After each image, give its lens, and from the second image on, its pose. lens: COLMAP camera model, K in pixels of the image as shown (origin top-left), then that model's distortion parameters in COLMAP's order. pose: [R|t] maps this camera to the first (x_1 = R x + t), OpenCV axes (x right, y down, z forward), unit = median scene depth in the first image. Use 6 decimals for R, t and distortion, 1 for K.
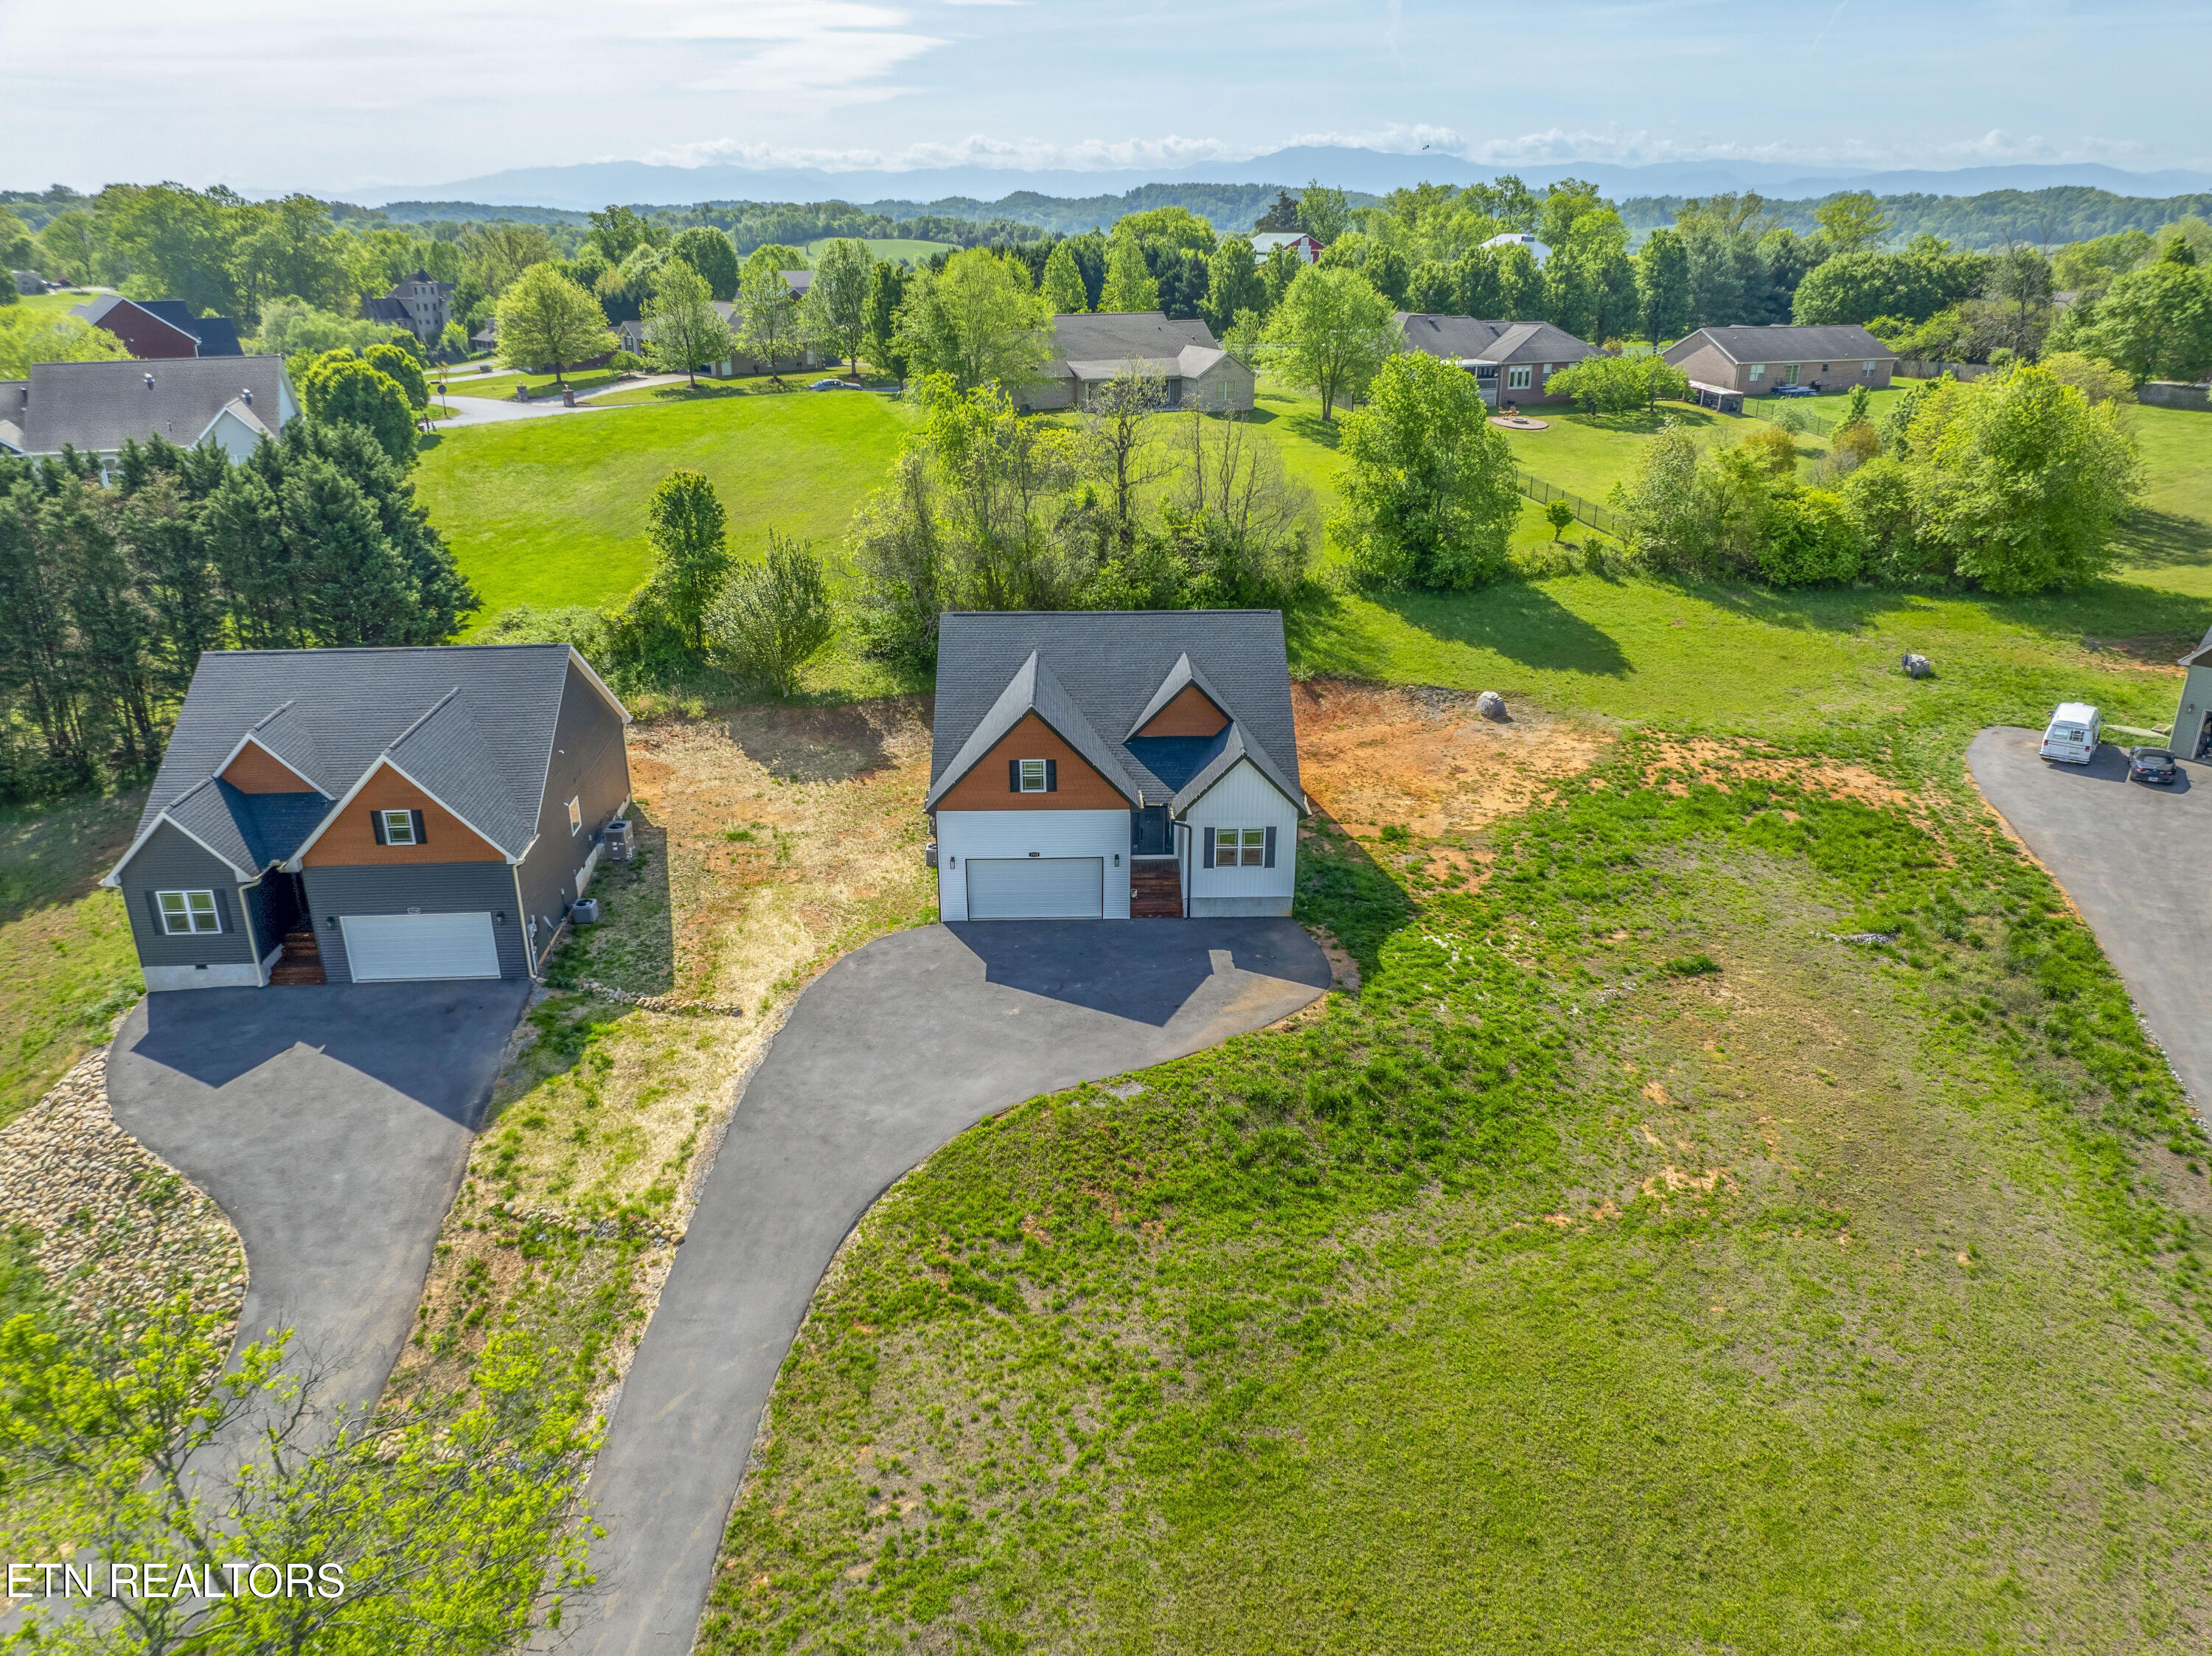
lens RADIAL K [[1556.5, 0, 1108.4], [0, 1556.5, 829.4], [0, 0, 1]] dist [-0.031982, -0.007553]
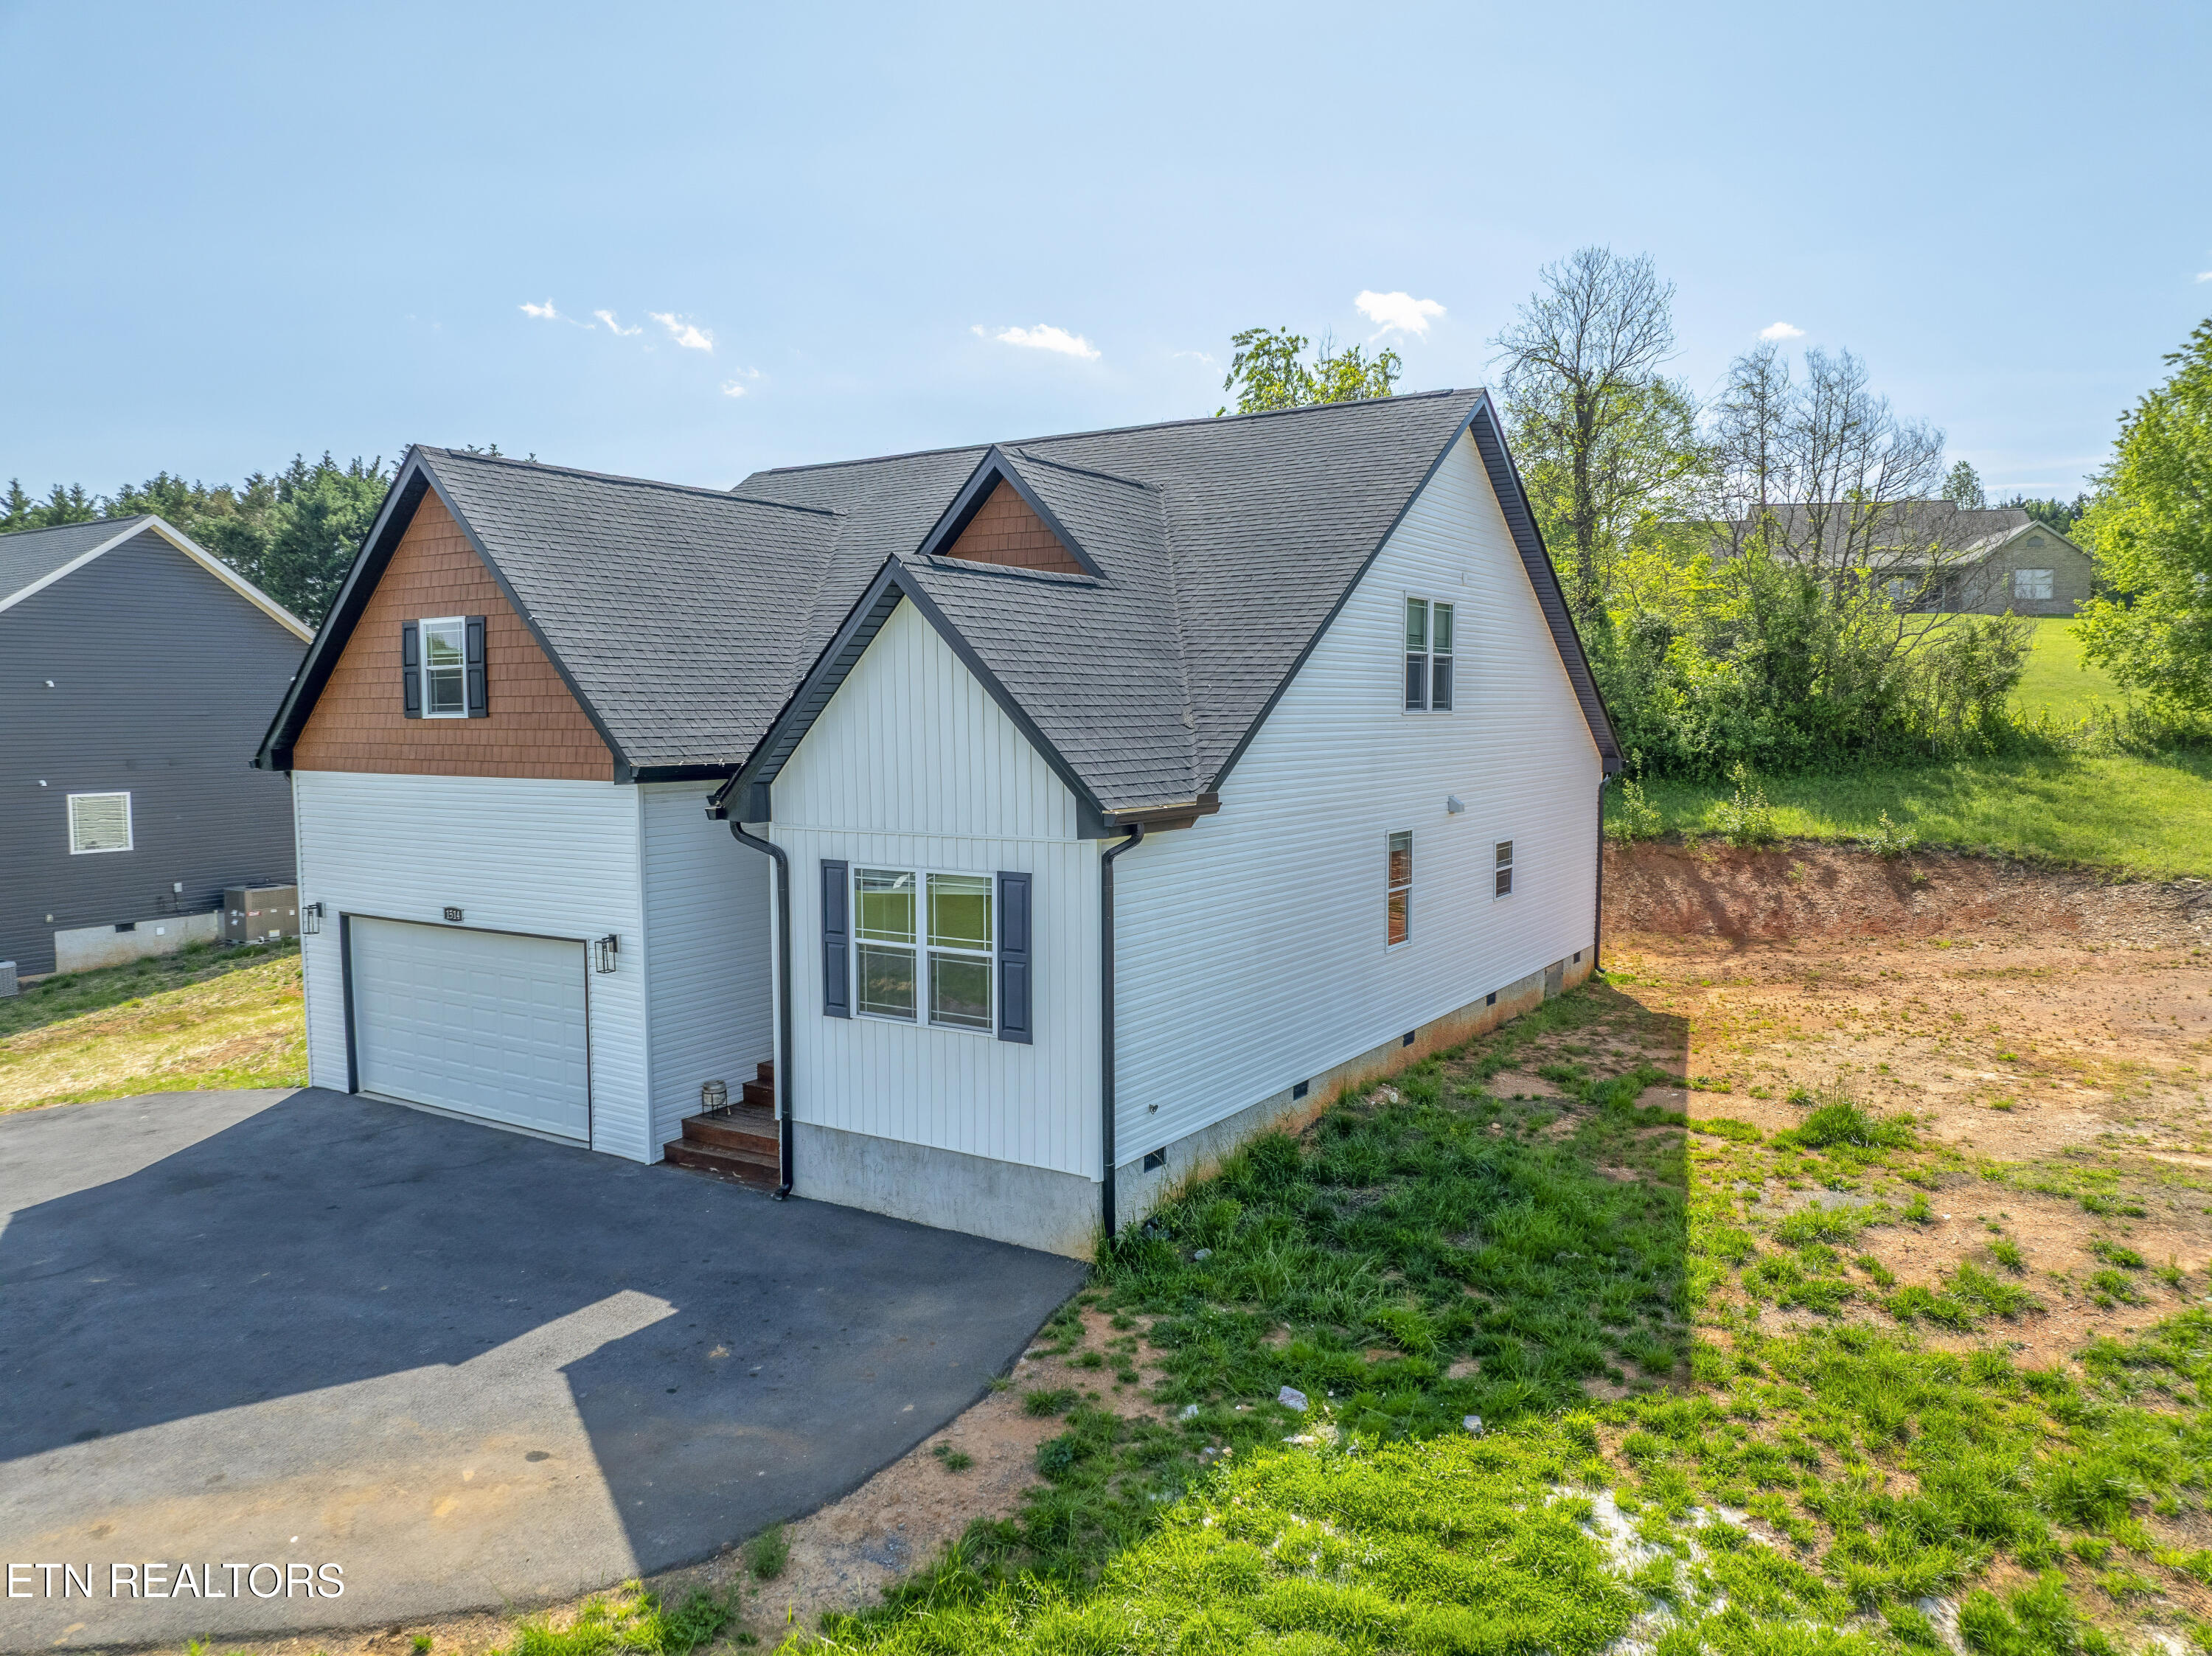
lens RADIAL K [[1556.5, 0, 1108.4], [0, 1556.5, 829.4], [0, 0, 1]] dist [-0.031982, -0.007553]
pose [[0.827808, 0.041453, -0.559478, 0.260644], [-0.200807, 0.953087, -0.226500, 0.046380], [0.523842, 0.299846, 0.797297, 0.799559]]
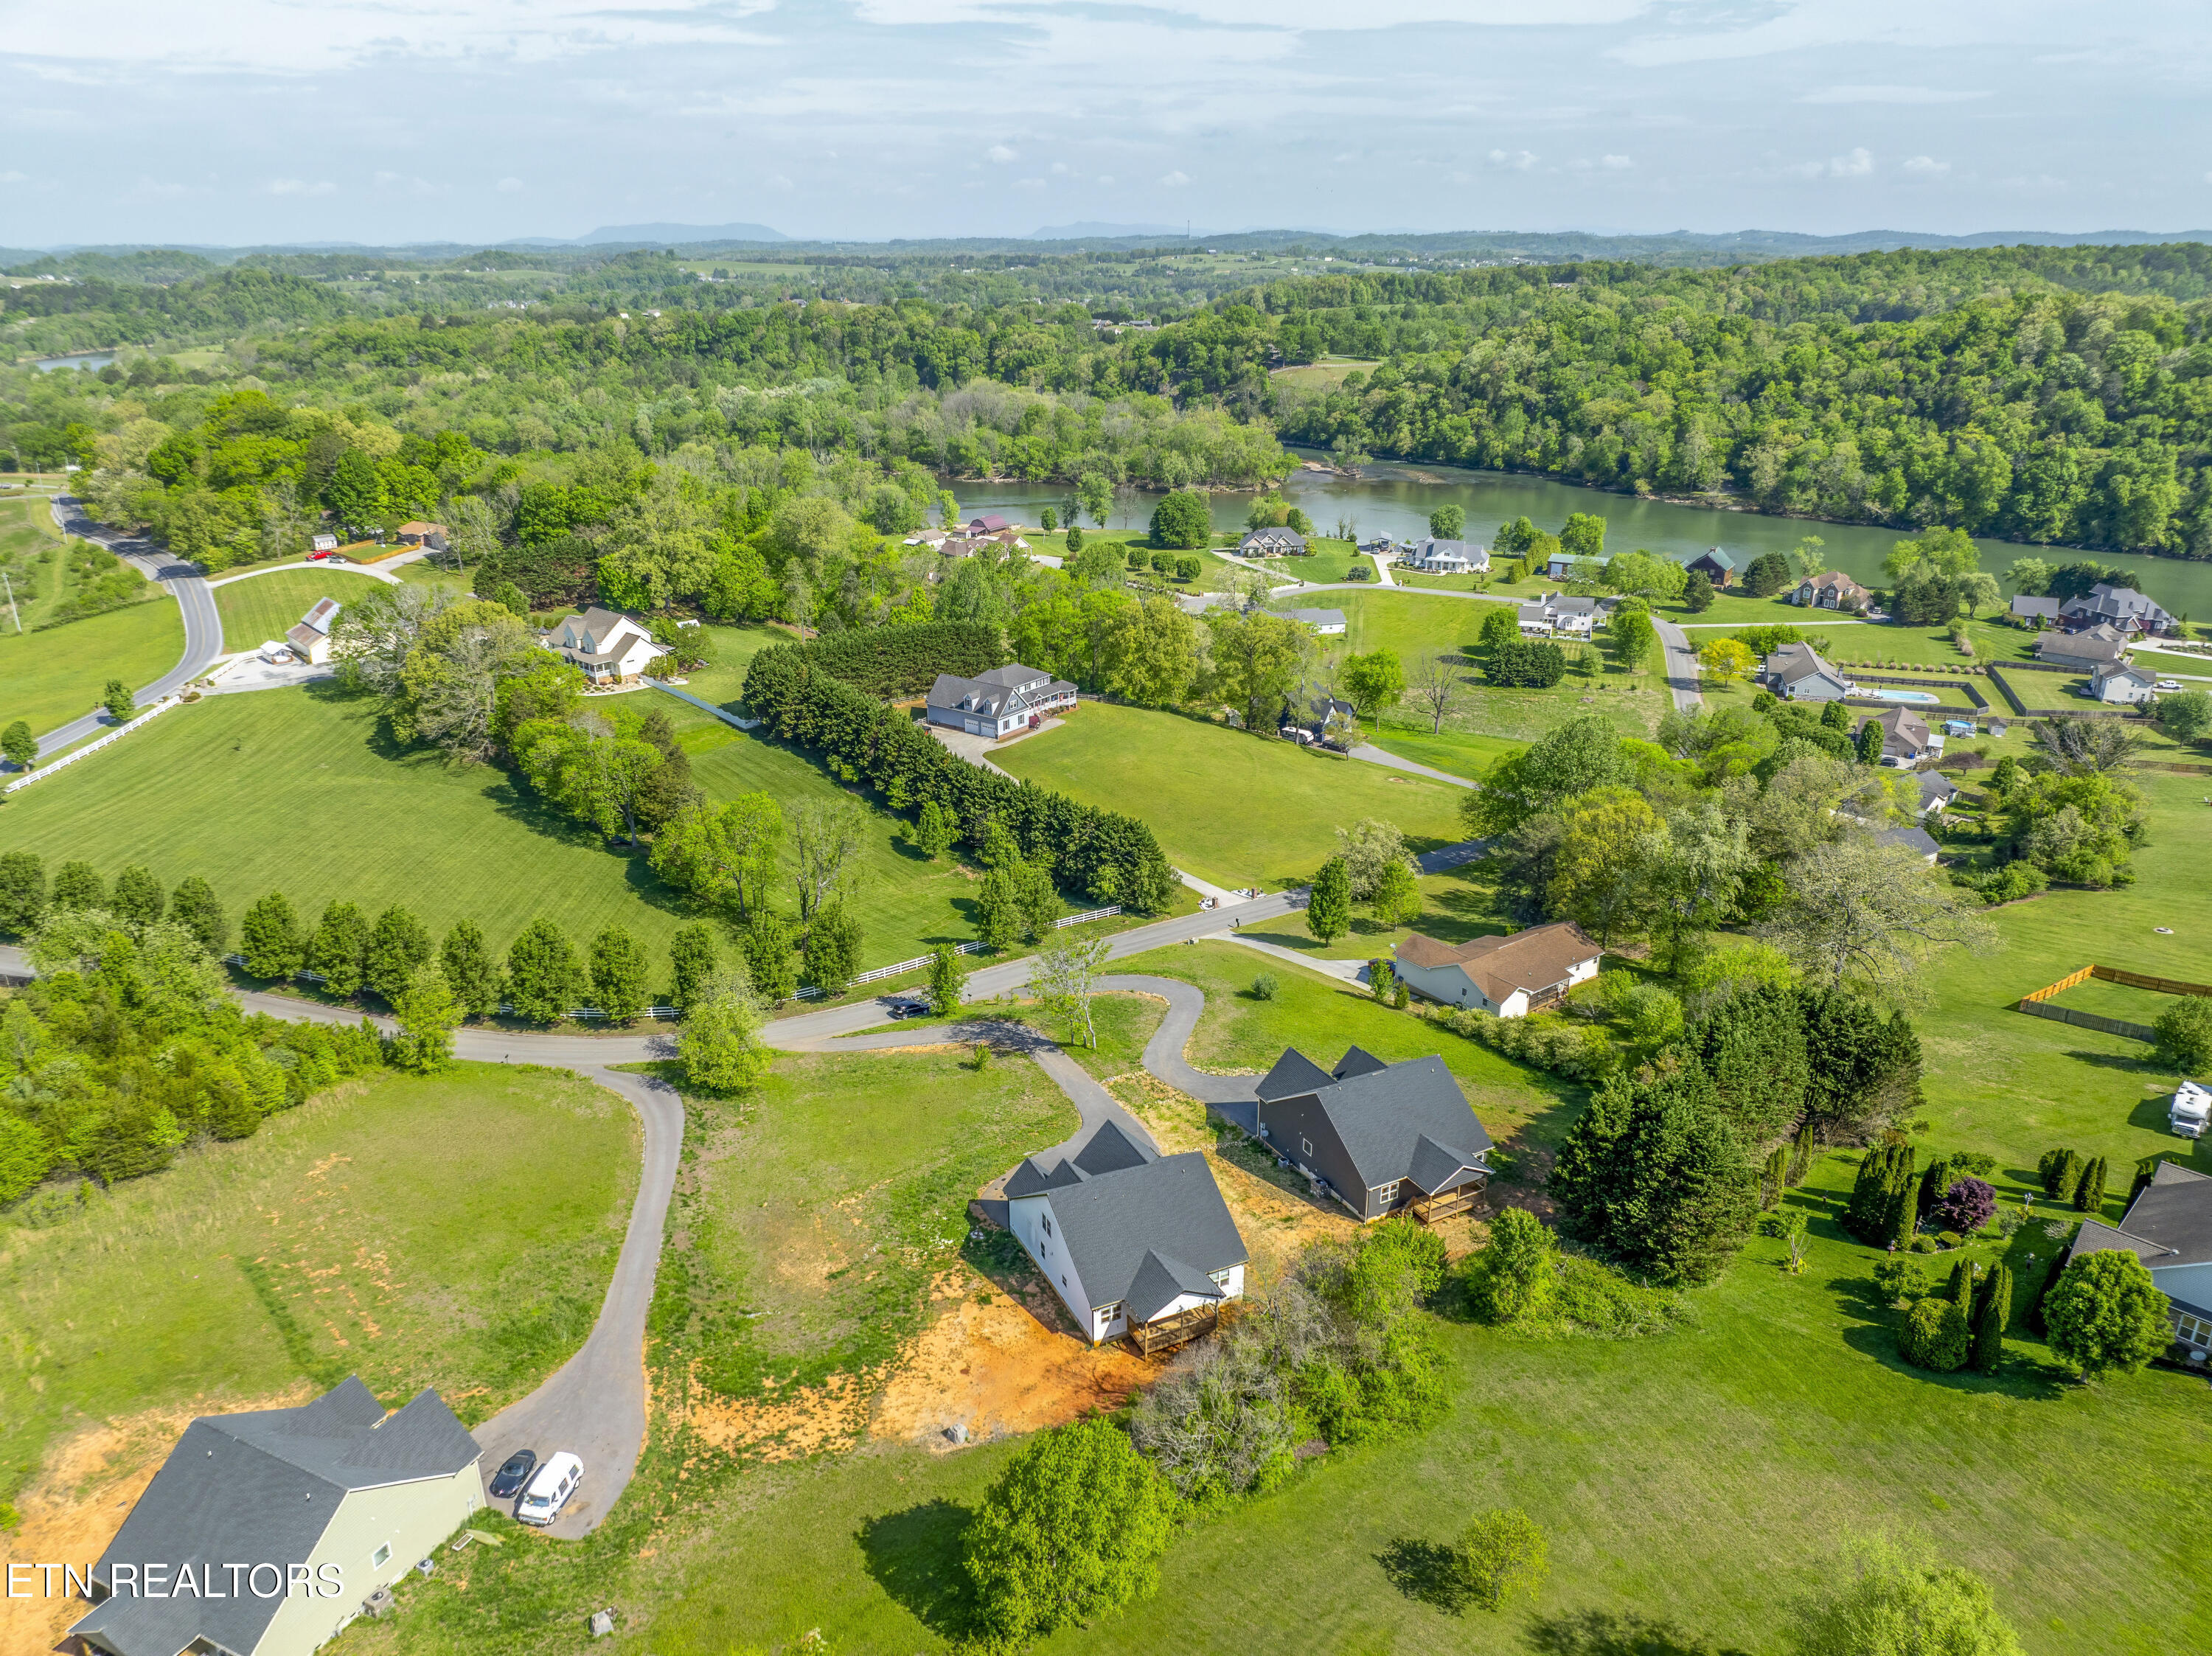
lens RADIAL K [[1556.5, 0, 1108.4], [0, 1556.5, 829.4], [0, 0, 1]] dist [-0.031982, -0.007553]
pose [[-0.909656, 0.148986, -0.387723, 0.797715], [-0.149946, 0.752722, 0.641035, -1.909201], [0.387353, 0.641259, -0.662378, 2.232622]]
